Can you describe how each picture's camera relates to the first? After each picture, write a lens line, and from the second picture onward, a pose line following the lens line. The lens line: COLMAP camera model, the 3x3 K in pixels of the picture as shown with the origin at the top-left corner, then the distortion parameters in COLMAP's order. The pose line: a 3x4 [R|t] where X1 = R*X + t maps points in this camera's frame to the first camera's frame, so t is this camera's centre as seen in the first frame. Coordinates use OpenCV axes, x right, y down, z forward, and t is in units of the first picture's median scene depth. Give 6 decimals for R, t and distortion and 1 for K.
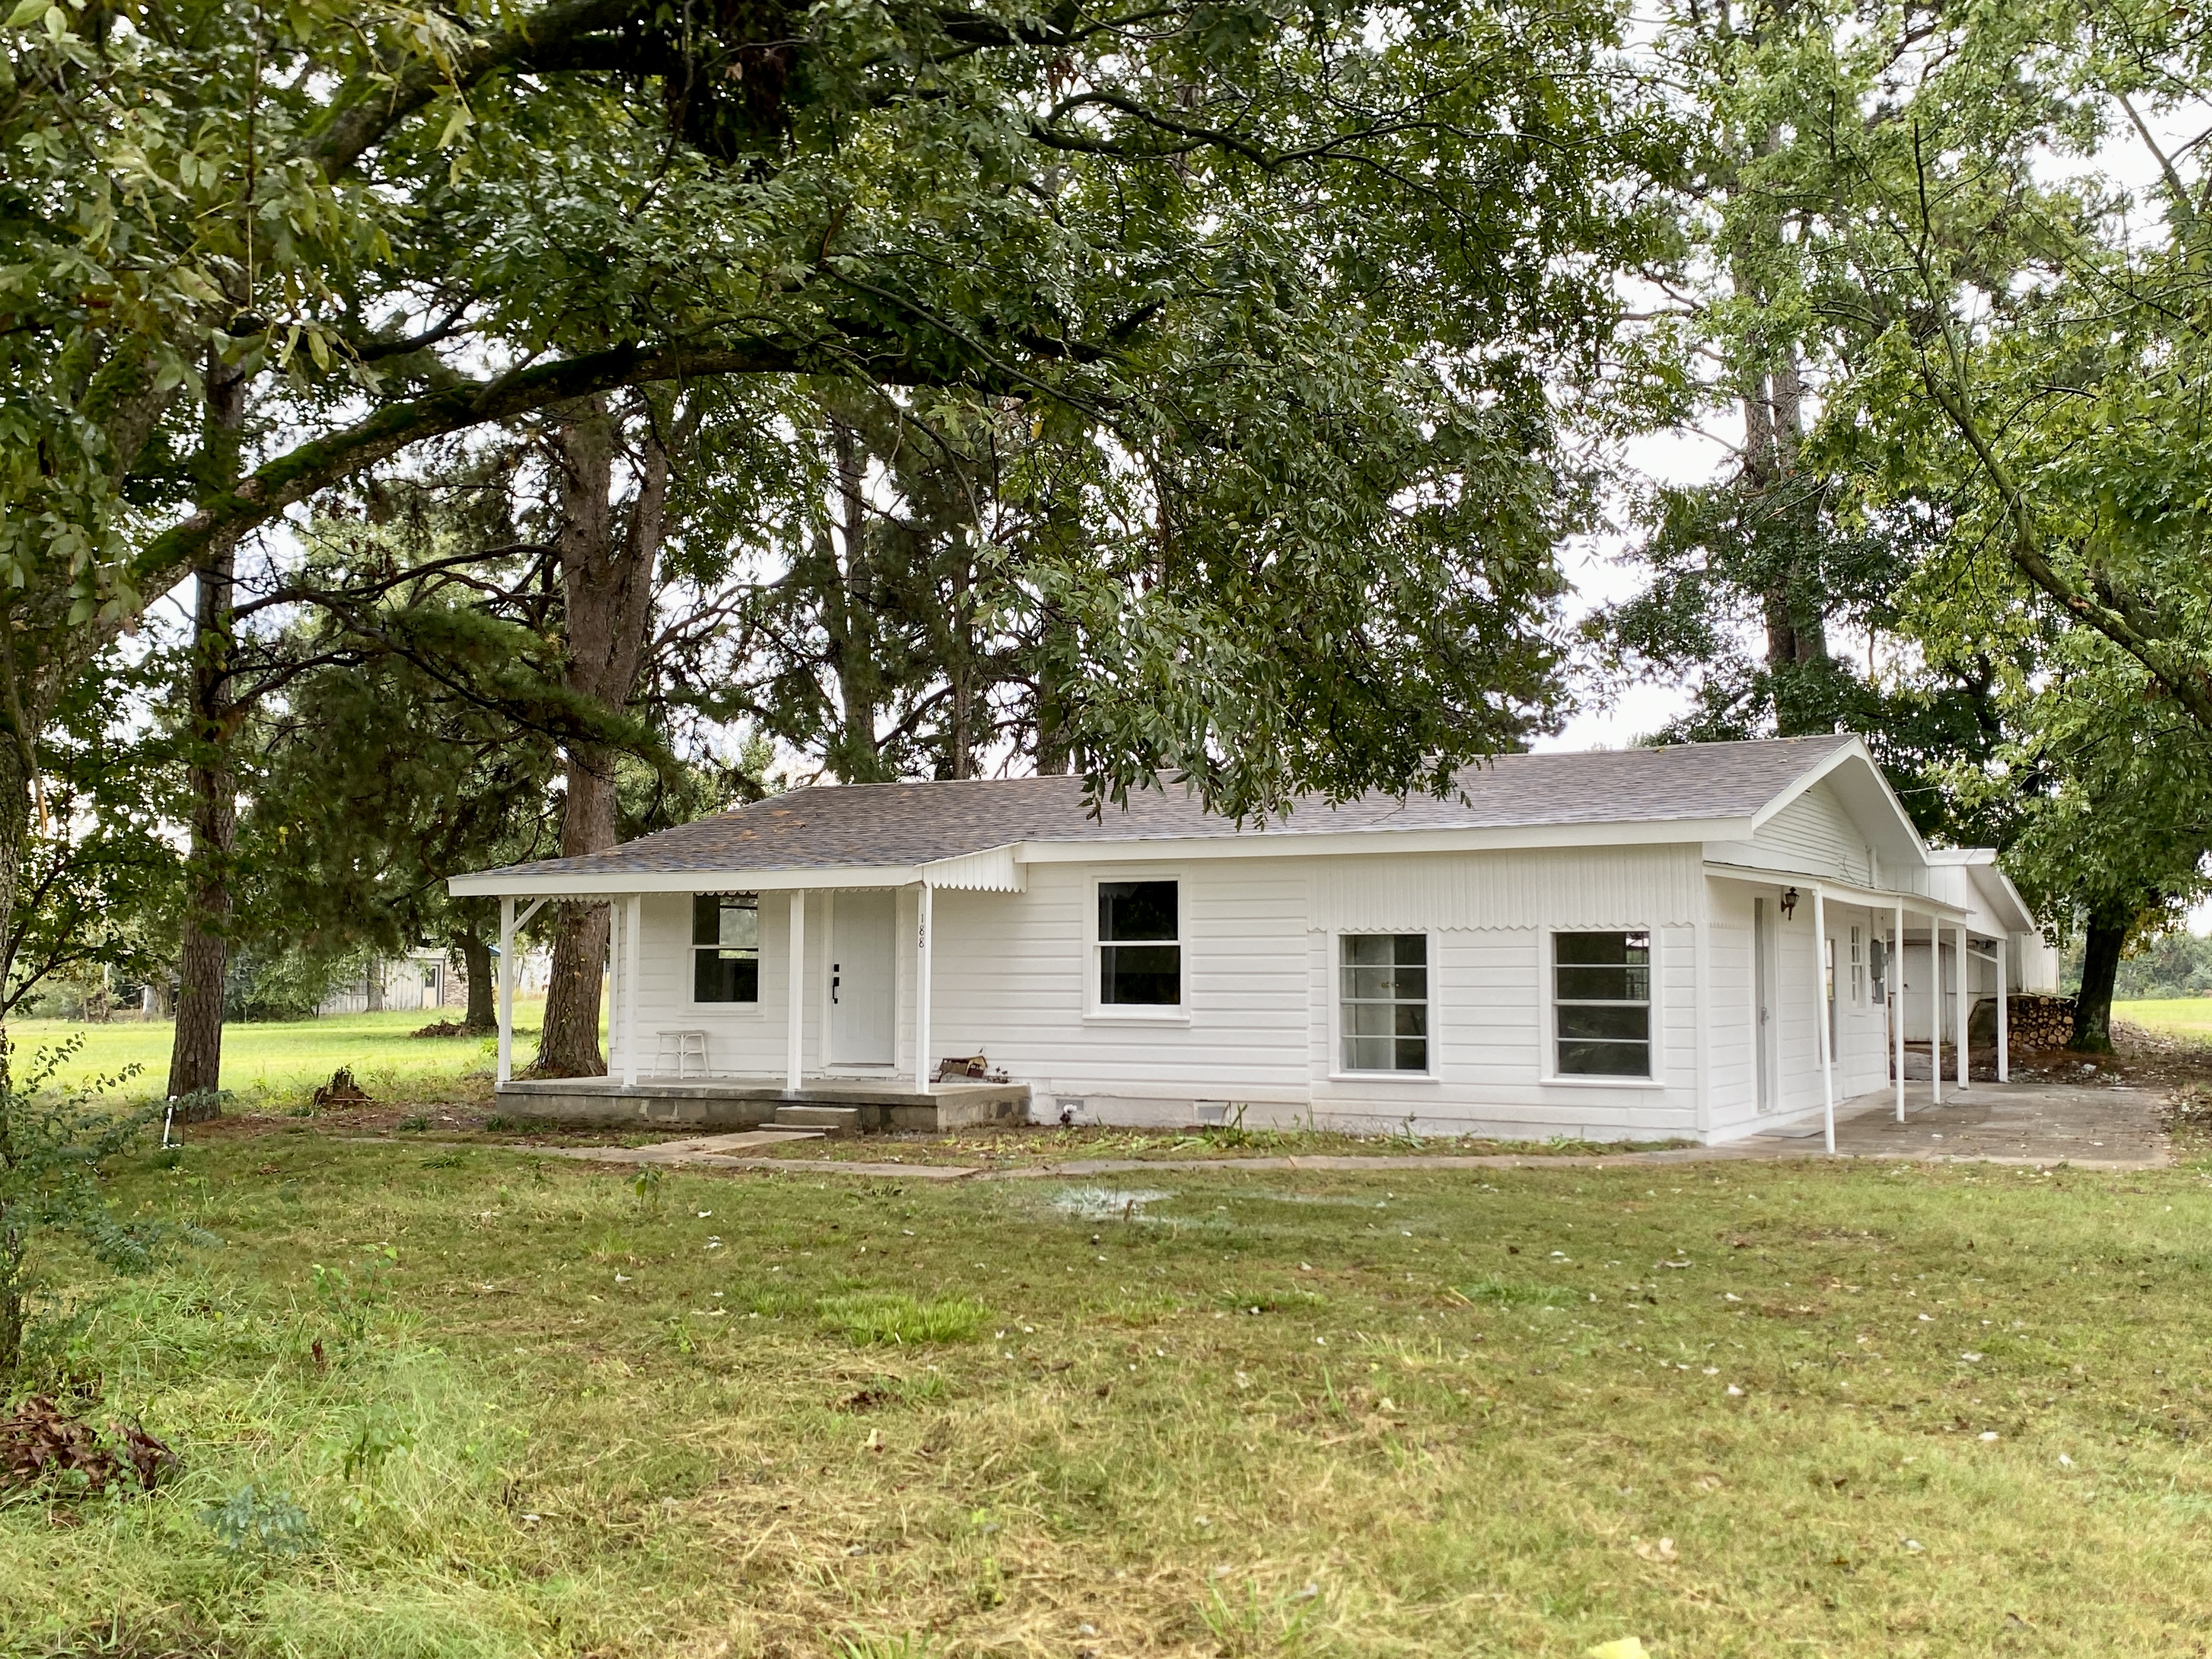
lens RADIAL K [[2258.2, 0, 1109.5], [0, 2258.2, 830.3], [0, 0, 1]] dist [0.148008, -0.410275]
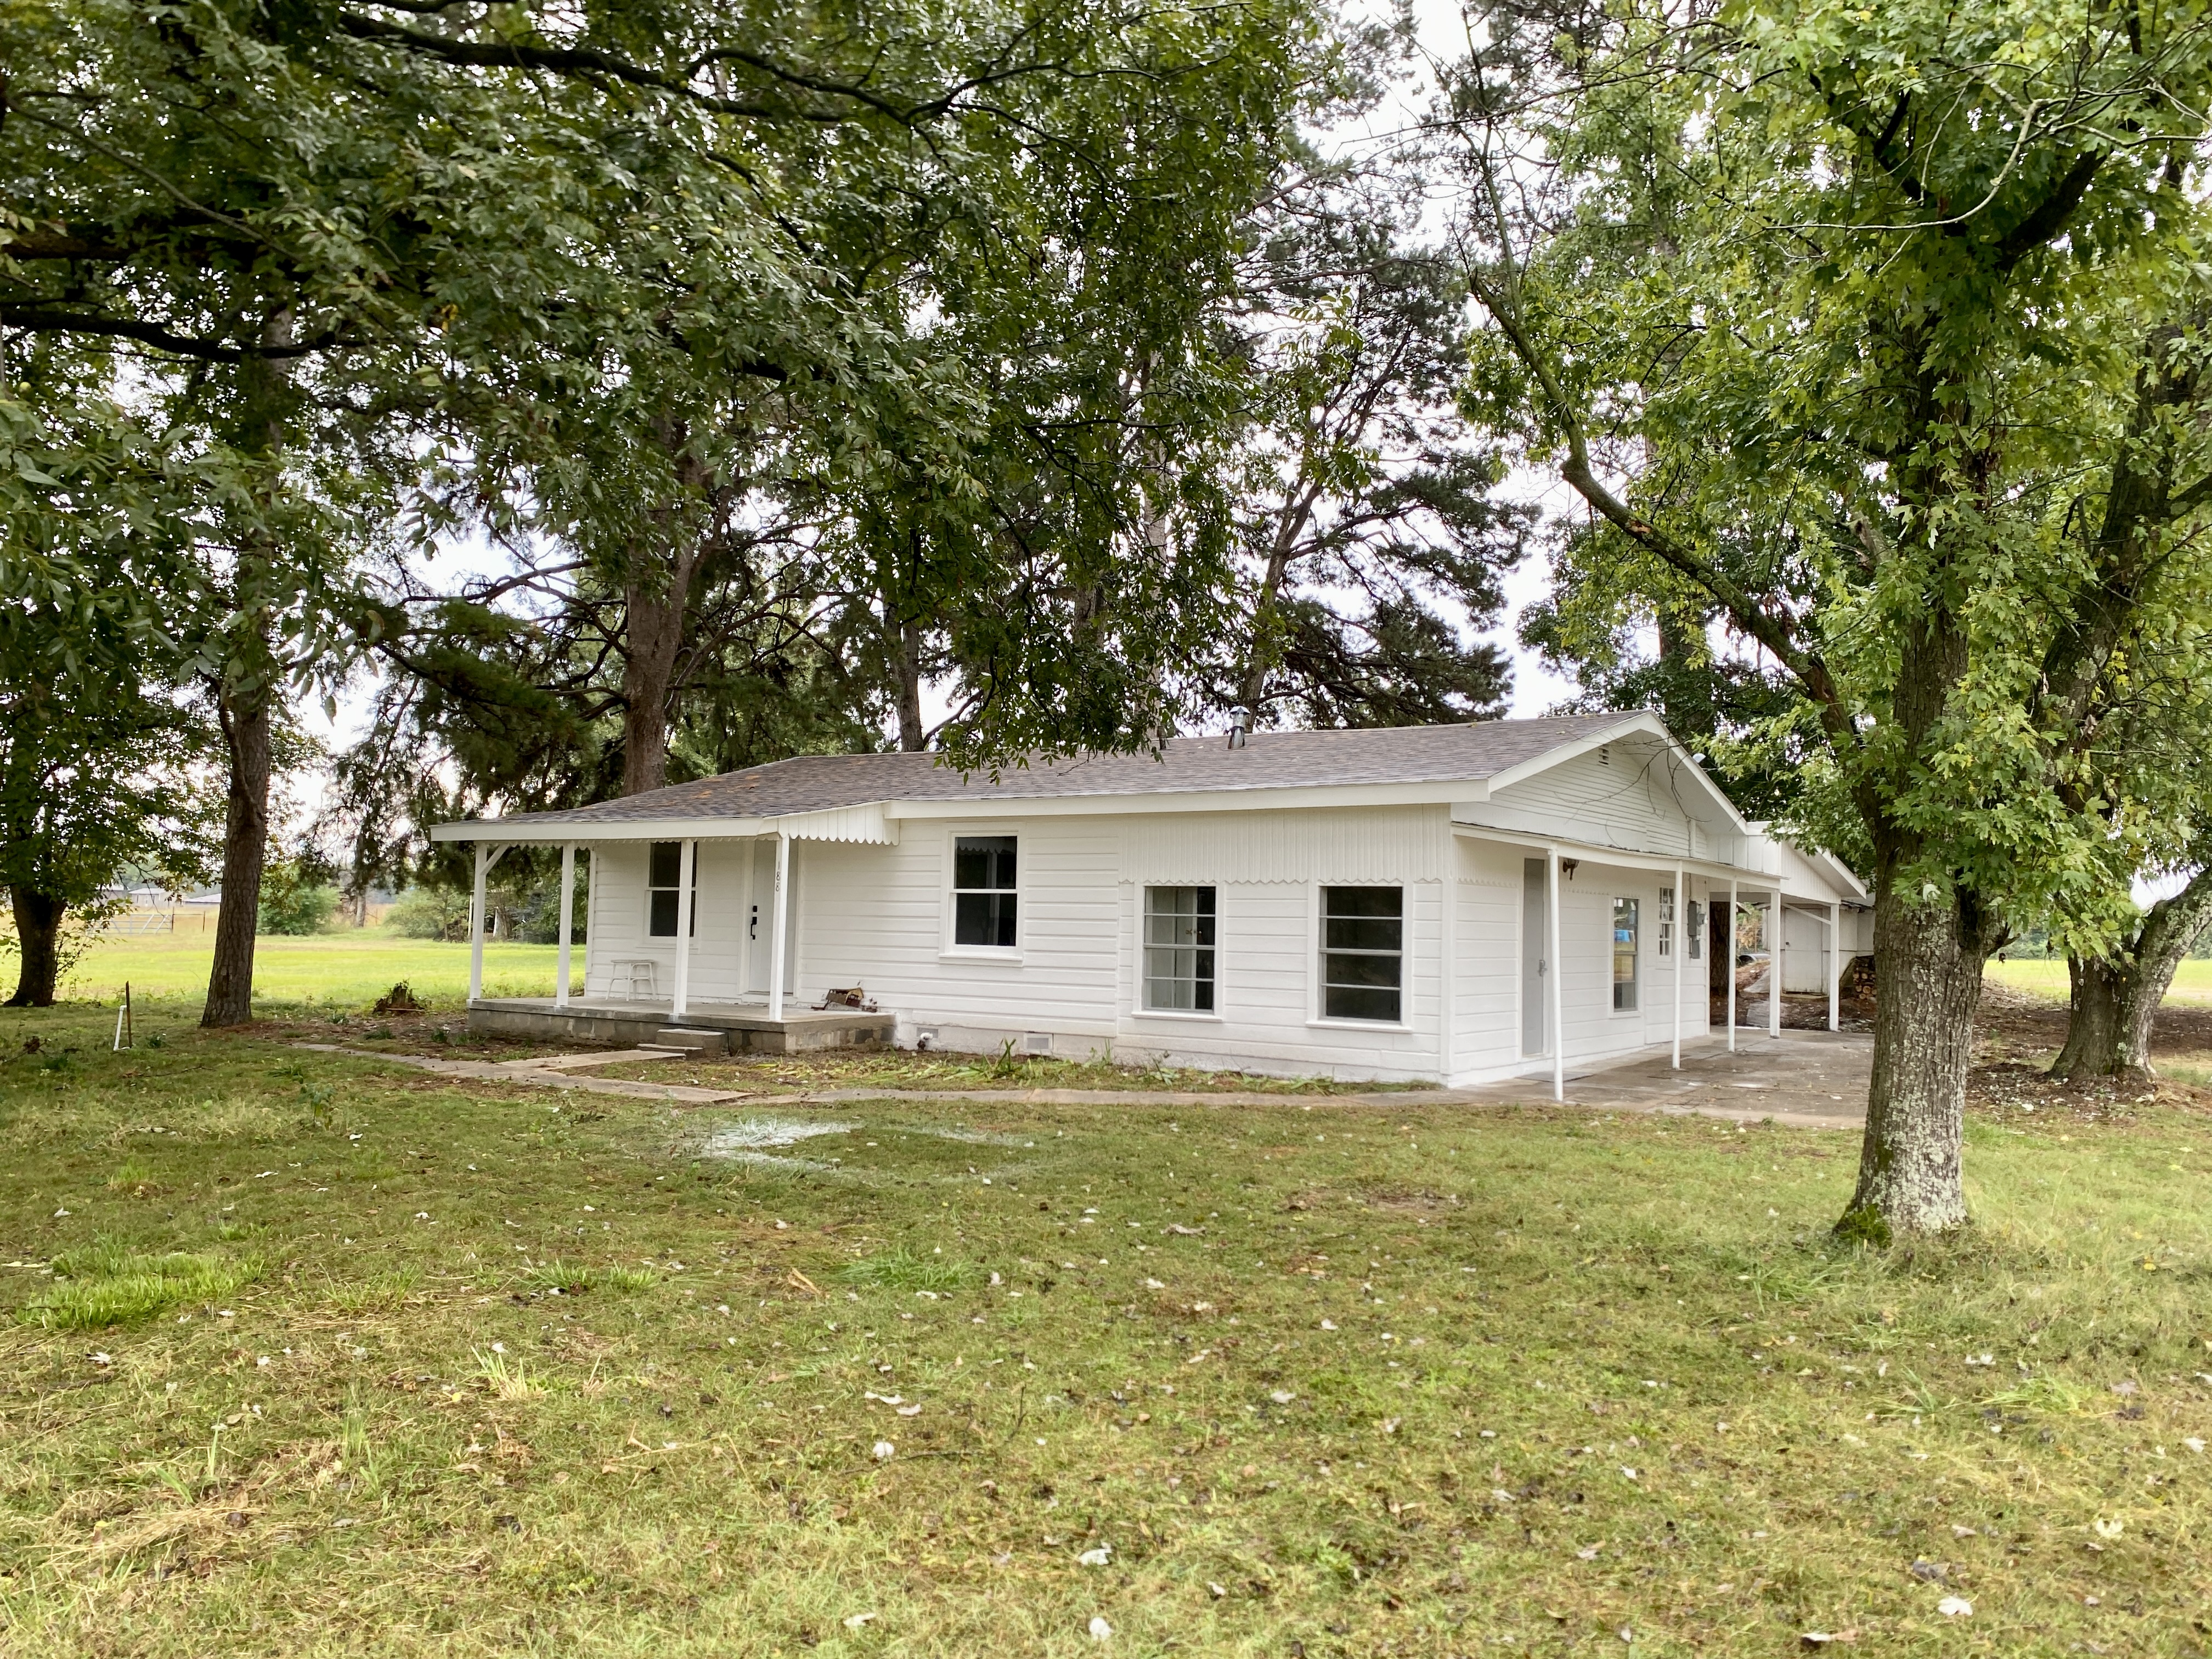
lens RADIAL K [[1681.1, 0, 1106.3], [0, 1681.1, 791.5], [0, 0, 1]] dist [0.148327, -0.377868]
pose [[0.993433, 0.009919, -0.113980, 0.170021], [-0.011202, 0.999881, -0.010619, 0.008552], [0.113862, 0.011826, 0.993426, 0.170460]]
